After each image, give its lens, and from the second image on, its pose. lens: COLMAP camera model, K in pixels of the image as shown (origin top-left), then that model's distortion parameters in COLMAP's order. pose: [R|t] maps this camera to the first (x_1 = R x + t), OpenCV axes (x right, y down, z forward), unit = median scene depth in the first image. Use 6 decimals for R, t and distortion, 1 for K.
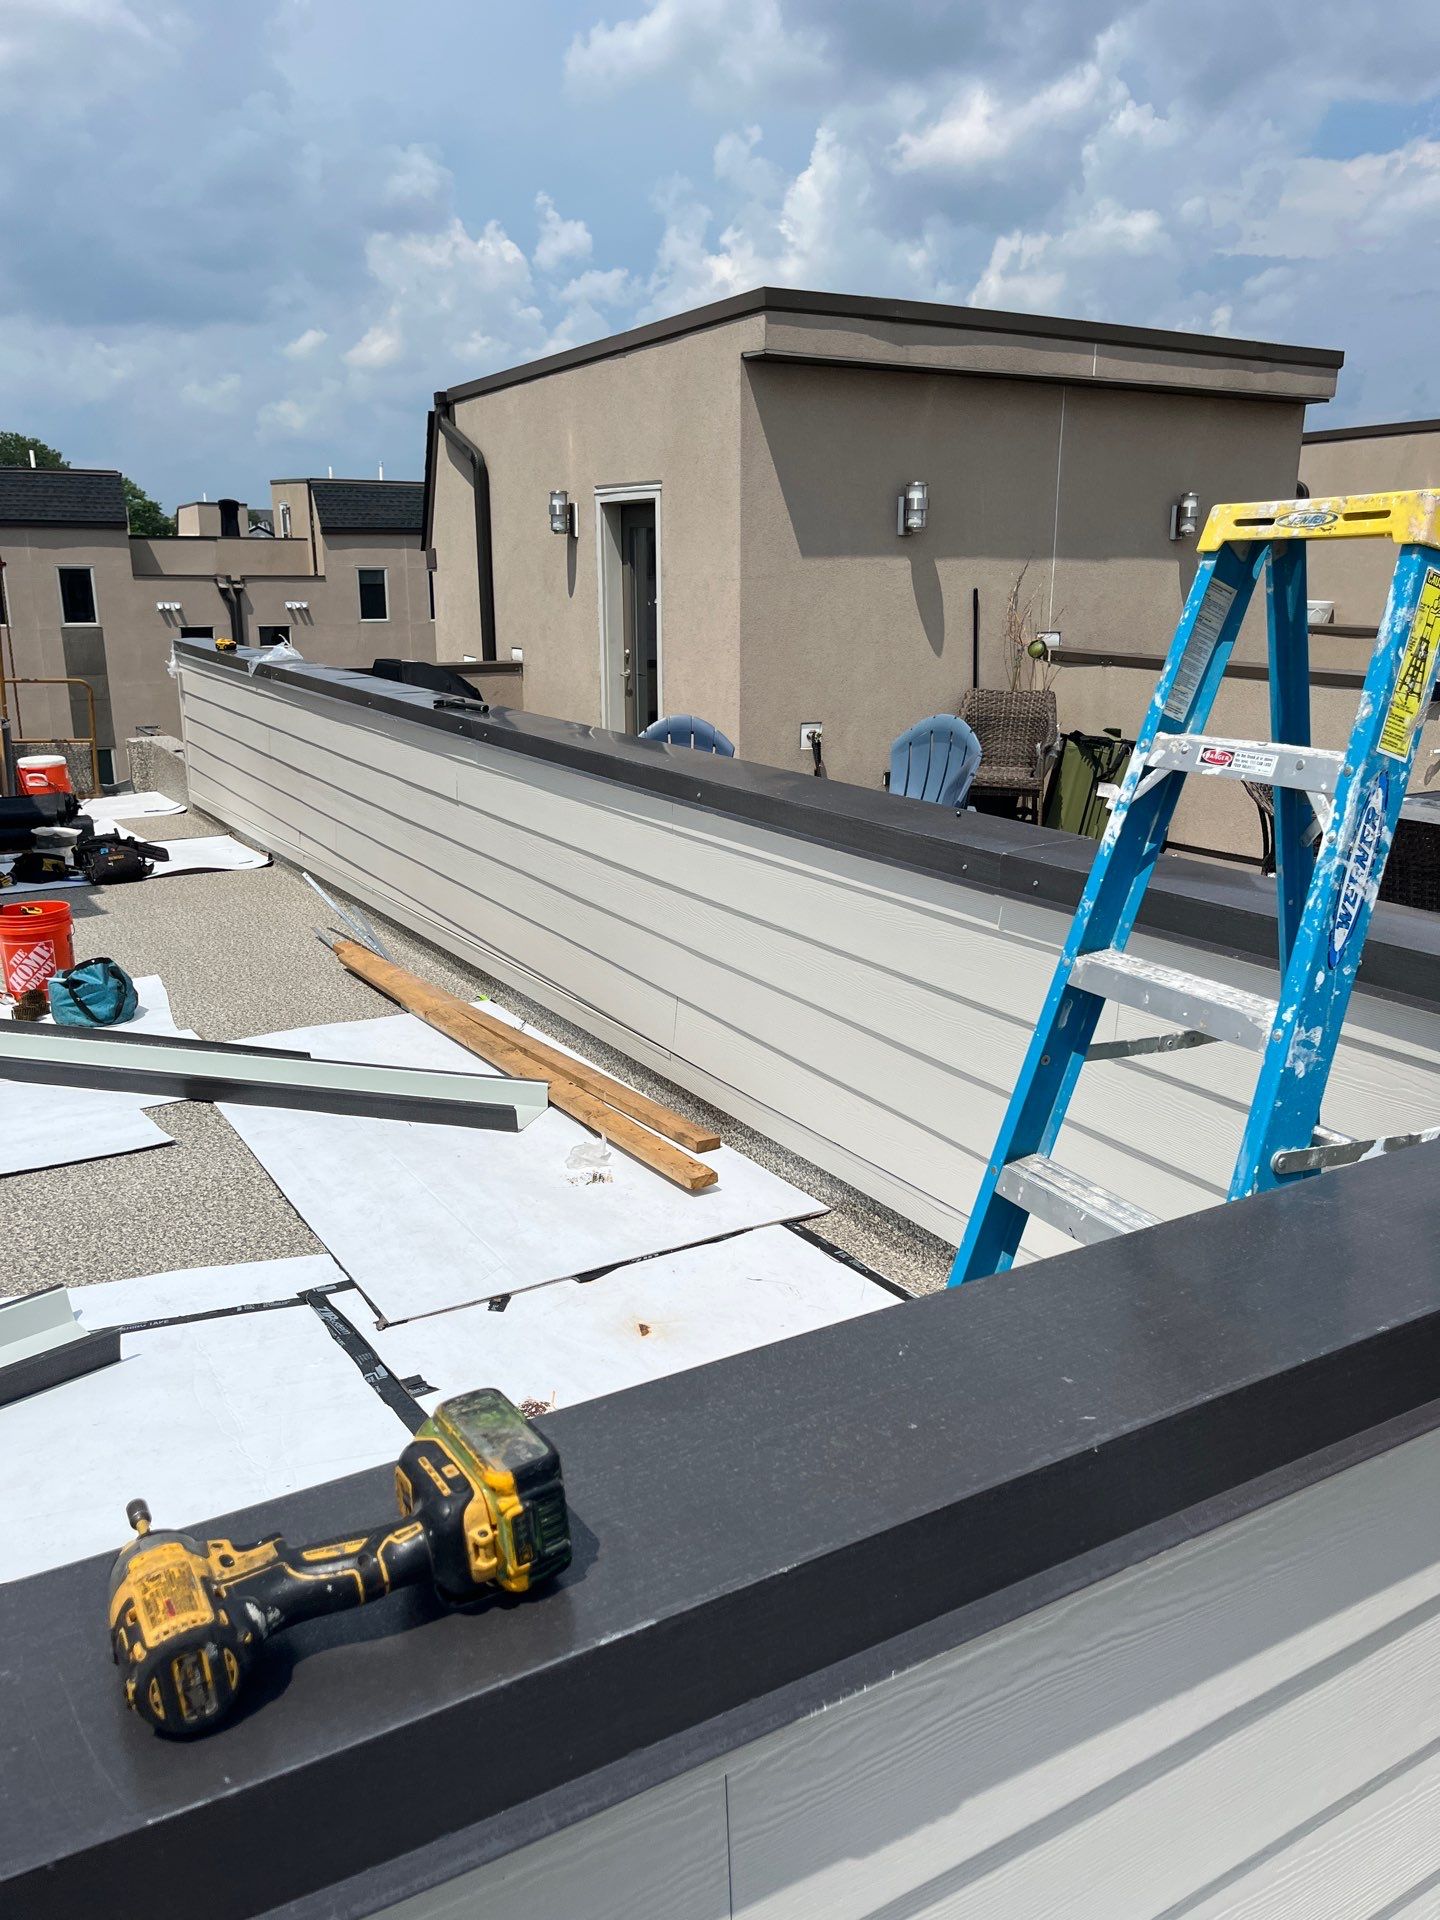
lens RADIAL K [[1469.5, 0, 720.0], [0, 1469.5, 960.0], [0, 0, 1]] dist [0.030695, -0.009692]
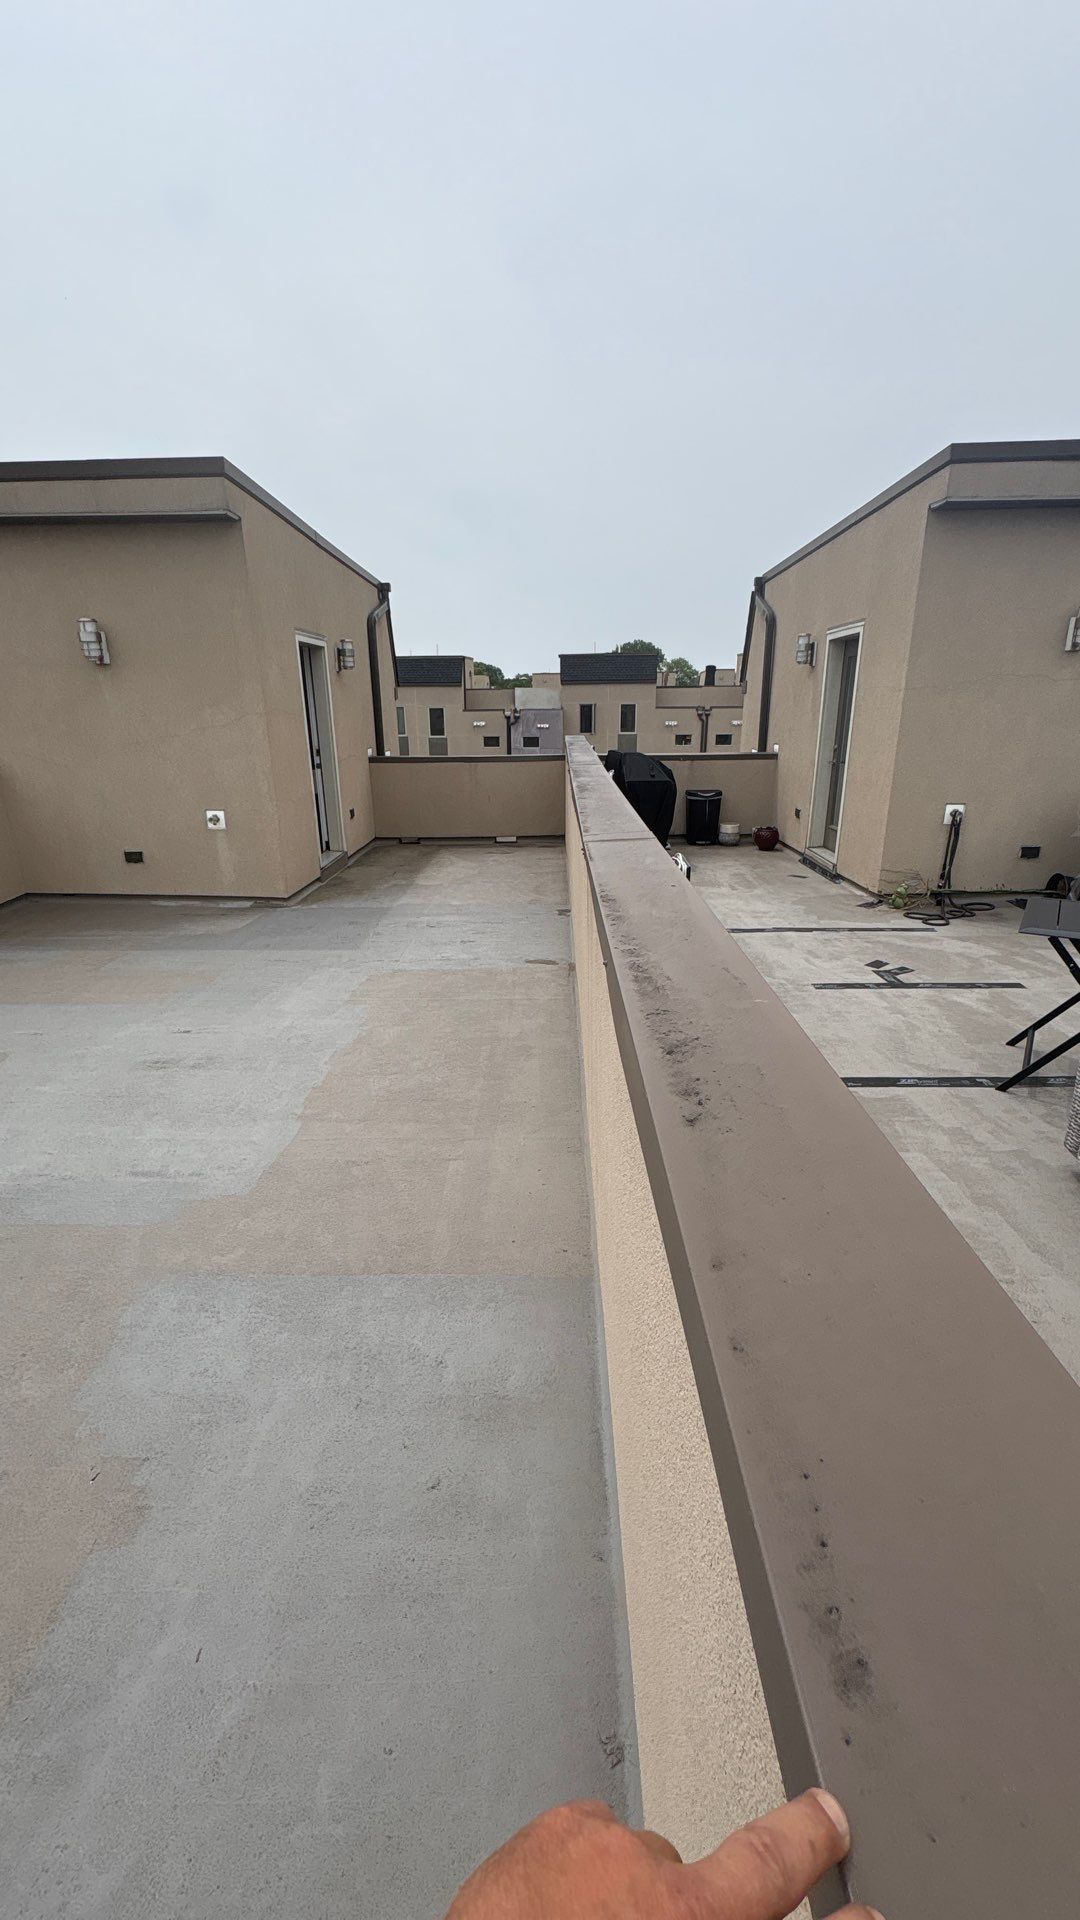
lens RADIAL K [[755.0, 0, 540.0], [0, 755.0, 960.0], [0, 0, 1]] dist [0.000885, -0.000025]
pose [[0.843595, 0.159853, -0.512634, 0.086093], [-0.126298, 0.986947, 0.099919, -0.034192], [0.521915, -0.019547, 0.852773, 0.182191]]
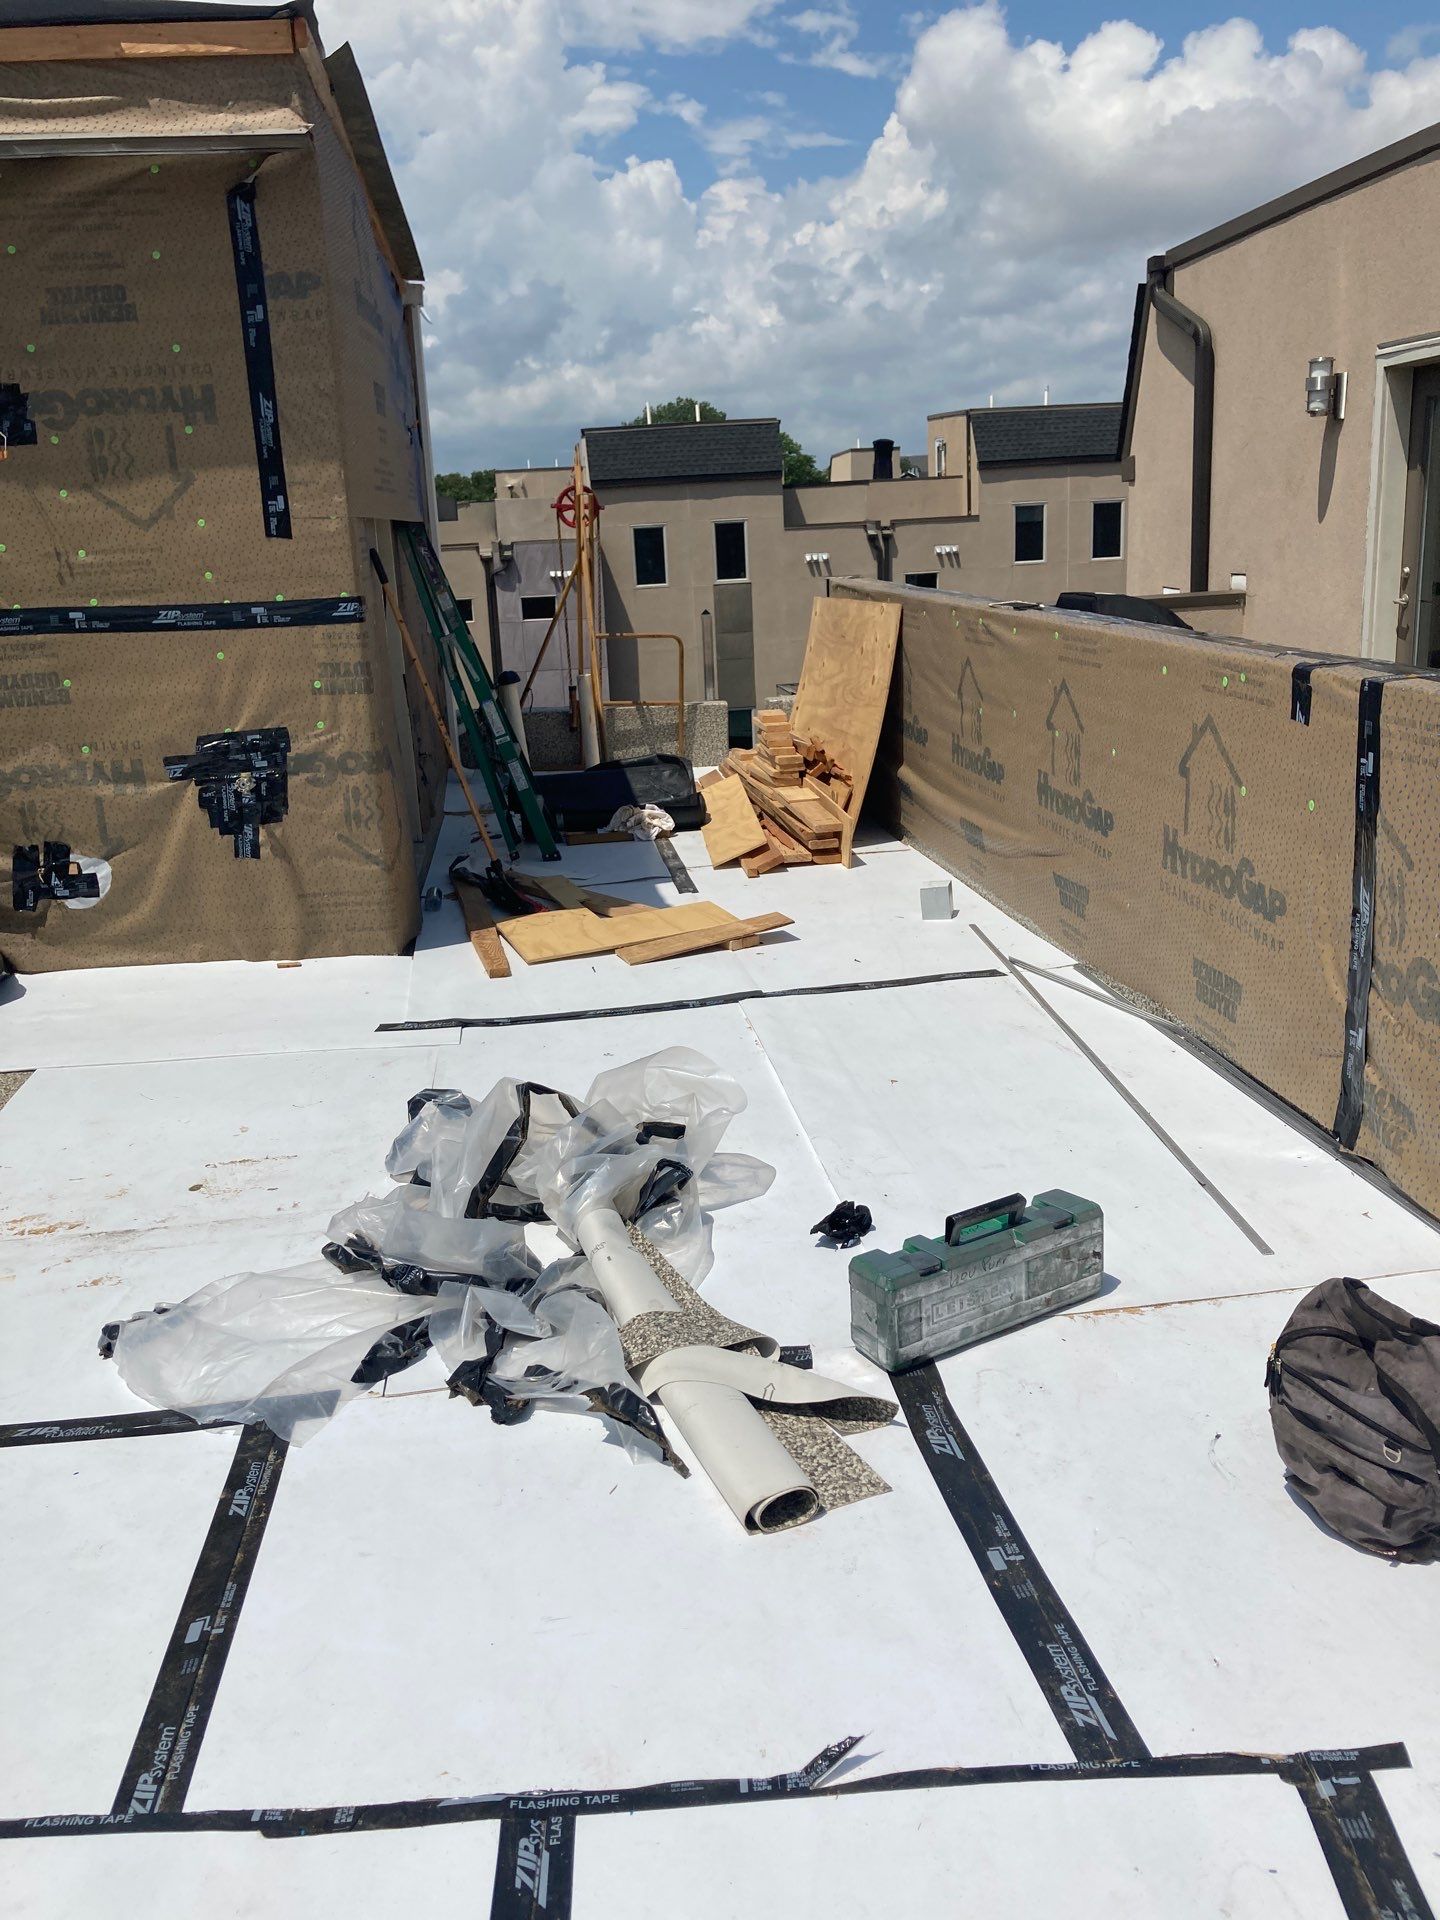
lens RADIAL K [[1534.6, 0, 686.7], [0, 1534.6, 960.7], [0, 0, 1]] dist [0.085739, -0.209426]
pose [[0.908694, 0.063181, -0.412655, -0.049390], [-0.053805, 0.997962, 0.034313, -0.019569], [0.413982, -0.008977, 0.910241, 0.126870]]
